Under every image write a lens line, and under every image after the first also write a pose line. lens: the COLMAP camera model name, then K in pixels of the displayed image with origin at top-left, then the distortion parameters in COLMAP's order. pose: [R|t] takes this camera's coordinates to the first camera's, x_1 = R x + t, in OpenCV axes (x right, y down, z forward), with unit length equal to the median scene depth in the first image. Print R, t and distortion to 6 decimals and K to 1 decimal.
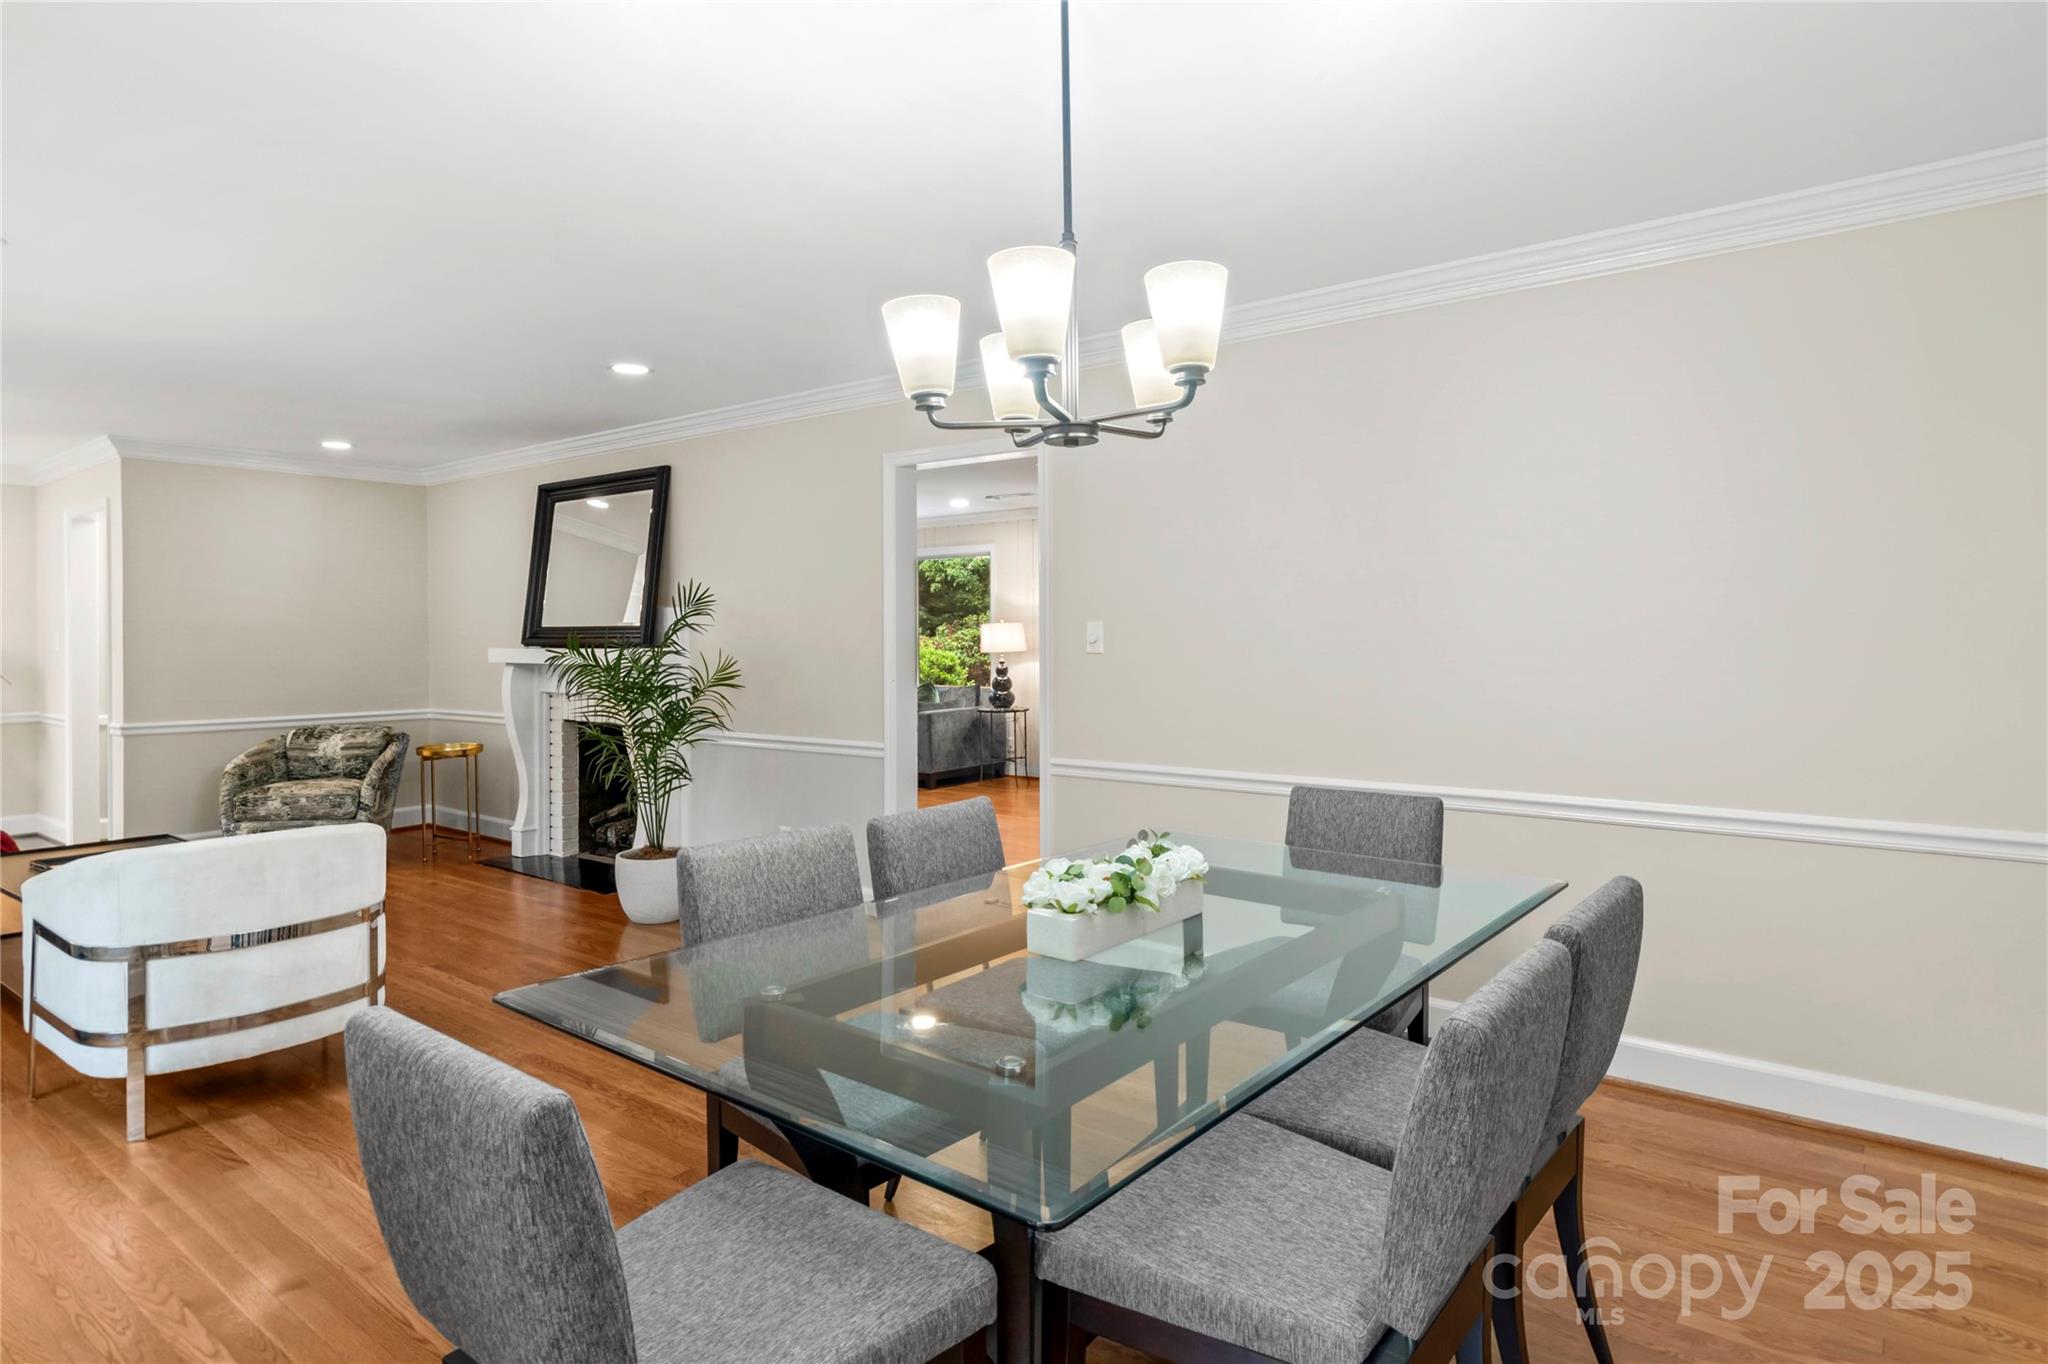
lens RADIAL K [[1120.3, 0, 1054.1], [0, 1120.3, 641.1], [0, 0, 1]] dist [0.004888, 0.000018]
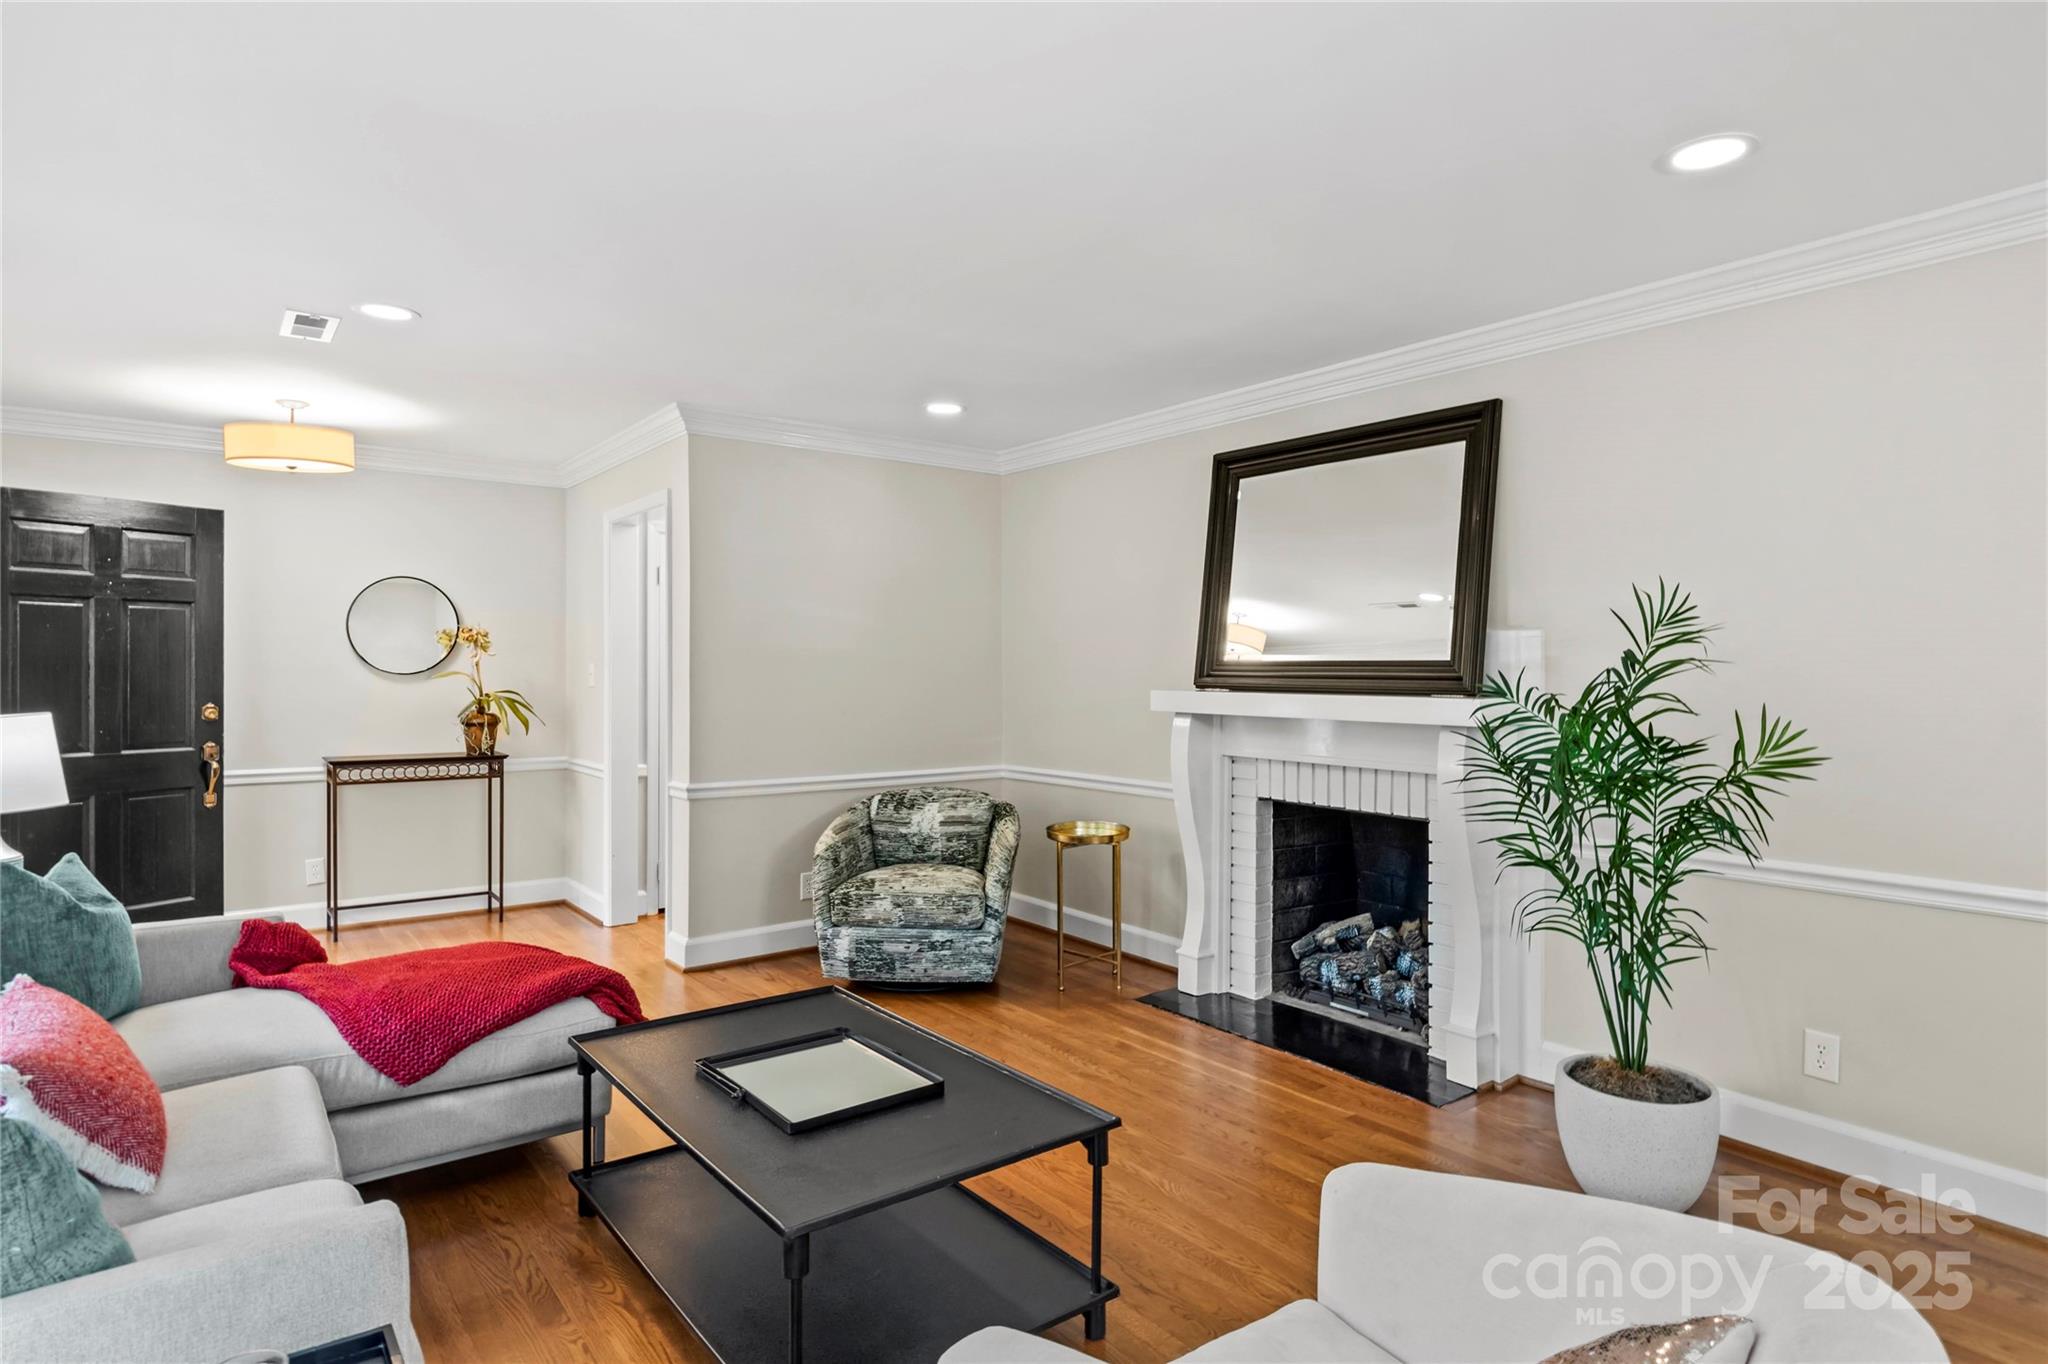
lens RADIAL K [[1120.3, 0, 1070.1], [0, 1120.3, 678.1], [0, 0, 1]] dist [0.004888, 0.000018]
pose [[0.971137, 0.010748, -0.238278, -0.385411], [-0.009287, 0.999931, 0.007253, -0.005682], [0.238340, -0.004830, 0.971170, 0.314122]]
